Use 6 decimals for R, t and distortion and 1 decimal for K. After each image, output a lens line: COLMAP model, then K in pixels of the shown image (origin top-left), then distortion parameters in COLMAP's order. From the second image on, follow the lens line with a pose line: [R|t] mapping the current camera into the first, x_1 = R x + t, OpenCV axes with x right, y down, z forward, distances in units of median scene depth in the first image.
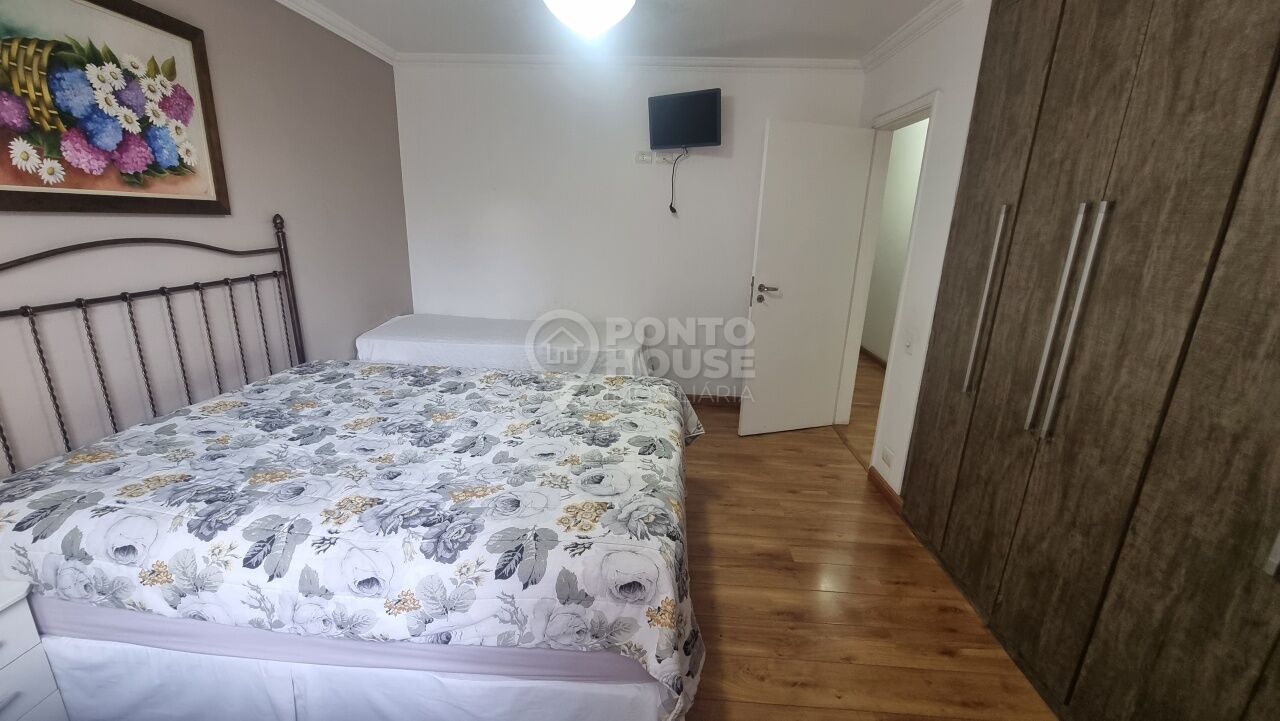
lens RADIAL K [[527.4, 0, 631.1], [0, 527.4, 368.6], [0, 0, 1]] dist [-0.005467, -0.000044]
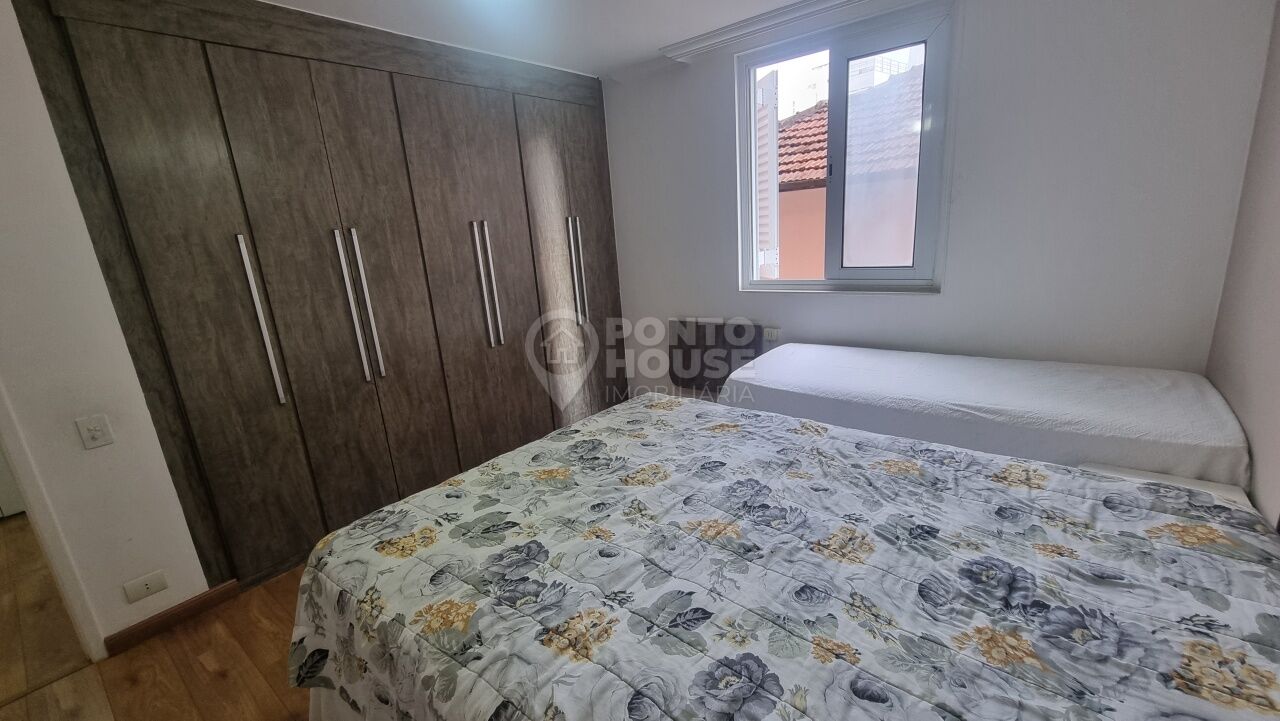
lens RADIAL K [[527.4, 0, 631.1], [0, 527.4, 368.6], [0, 0, 1]] dist [-0.005467, -0.000044]
pose [[-0.815584, -0.118338, 0.566409, -0.817178], [0.211541, 0.850128, 0.482217, -0.560213], [-0.538584, 0.513107, -0.668317, 1.870341]]
